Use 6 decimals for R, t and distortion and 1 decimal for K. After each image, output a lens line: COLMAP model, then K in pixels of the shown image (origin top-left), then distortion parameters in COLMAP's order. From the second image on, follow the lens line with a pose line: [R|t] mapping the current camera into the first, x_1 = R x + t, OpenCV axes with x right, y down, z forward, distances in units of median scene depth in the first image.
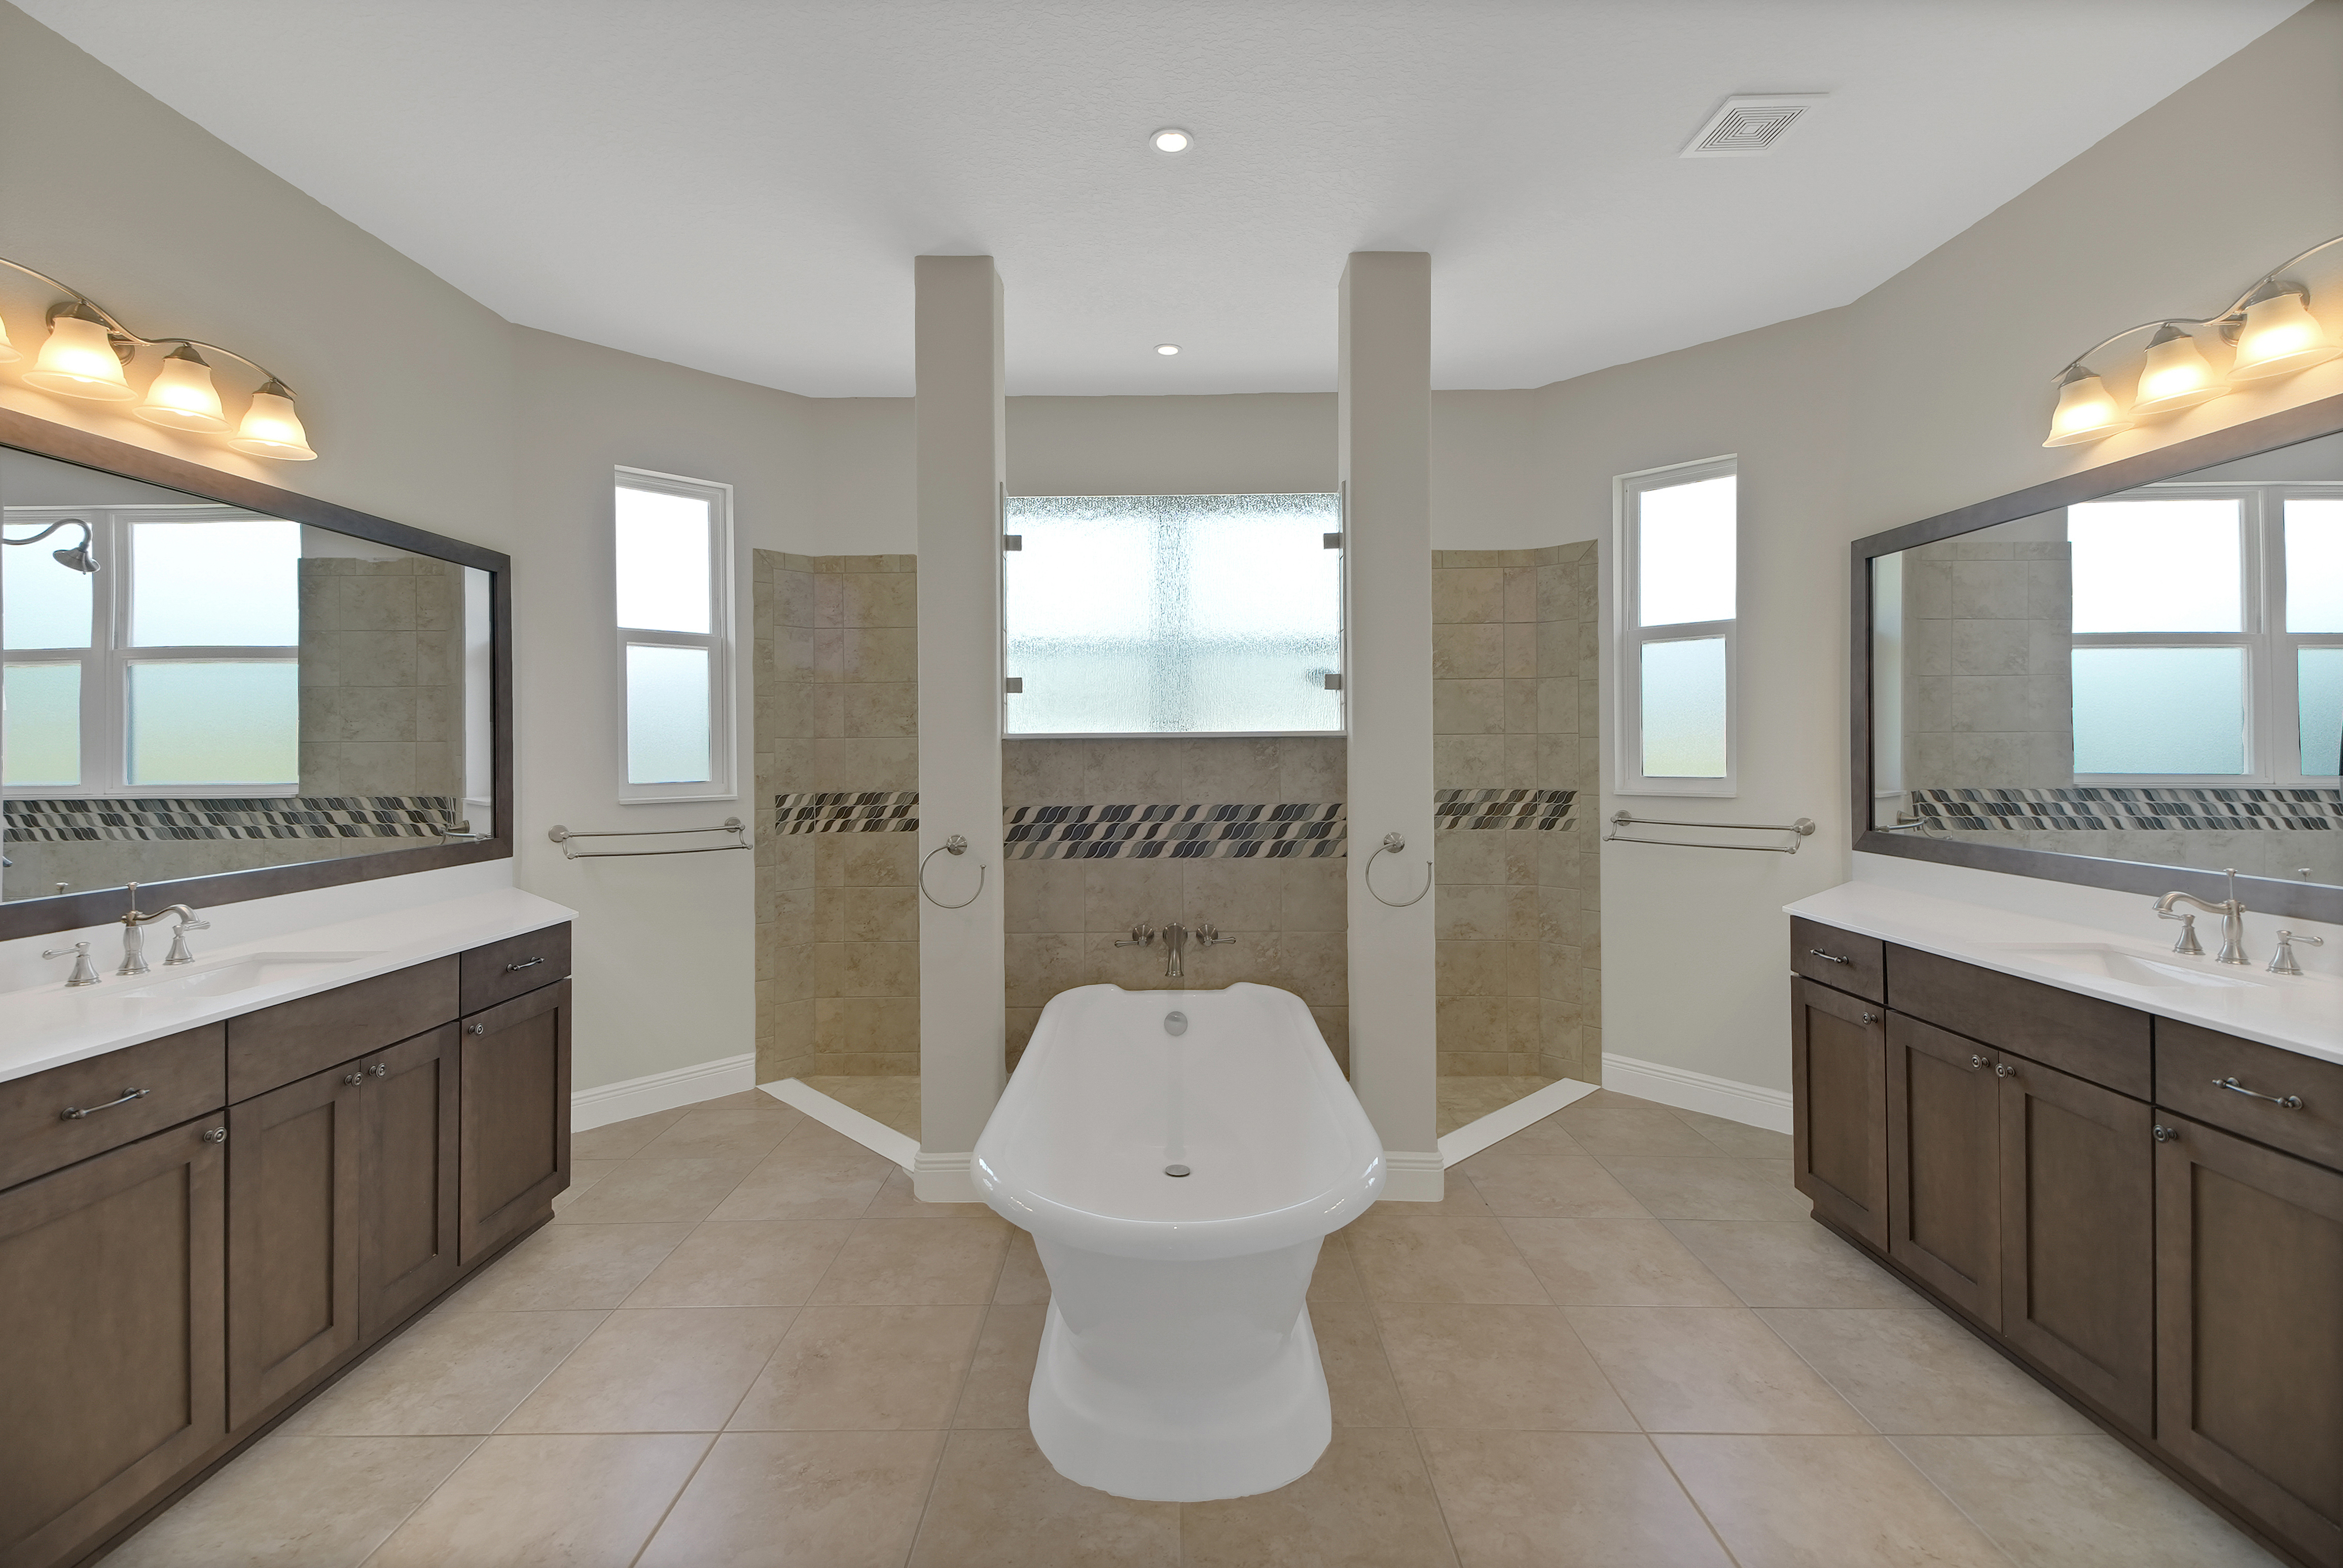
lens RADIAL K [[1025.8, 0, 1165.3], [0, 1025.8, 749.6], [0, 0, 1]] dist [0.044844, -0.022593]
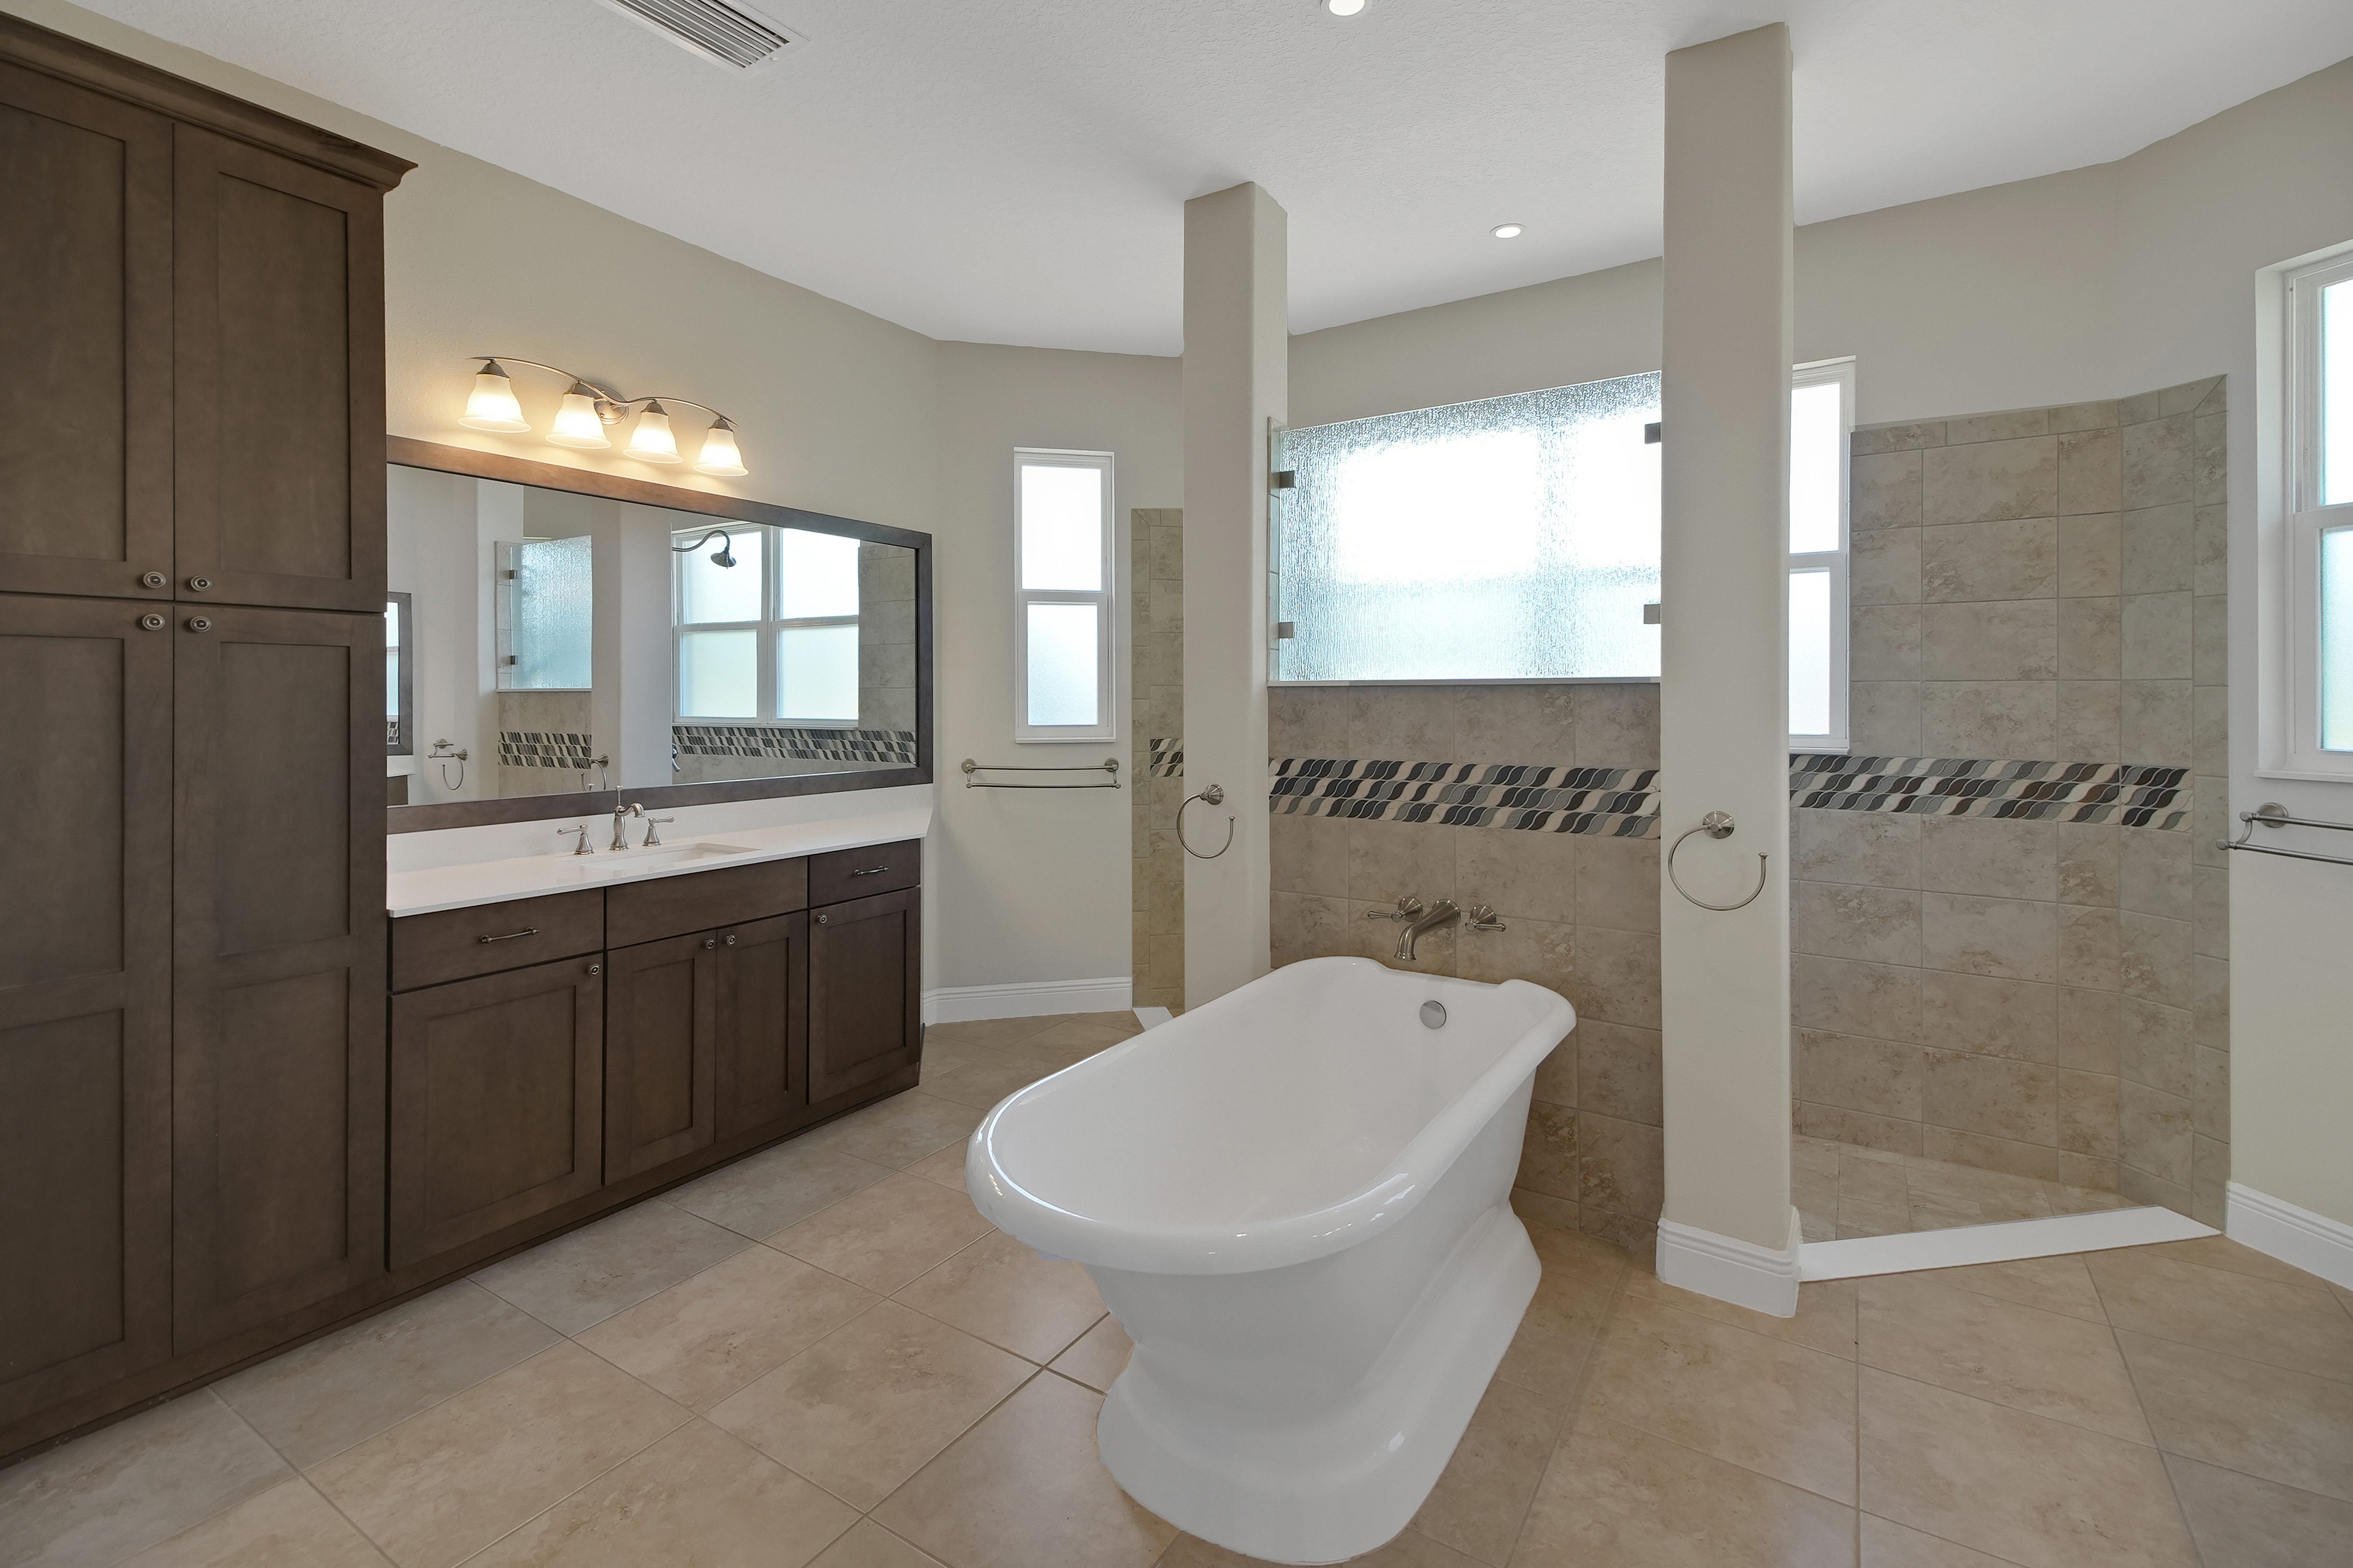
lens RADIAL K [[1053.0, 0, 1176.4], [0, 1053.0, 707.9], [0, 0, 1]] dist [0.046583, -0.023899]
pose [[0.844456, 0.013005, -0.535467, 0.292795], [-0.007579, 0.999895, 0.012333, -0.002196], [0.535571, -0.006356, 0.844466, 0.125914]]
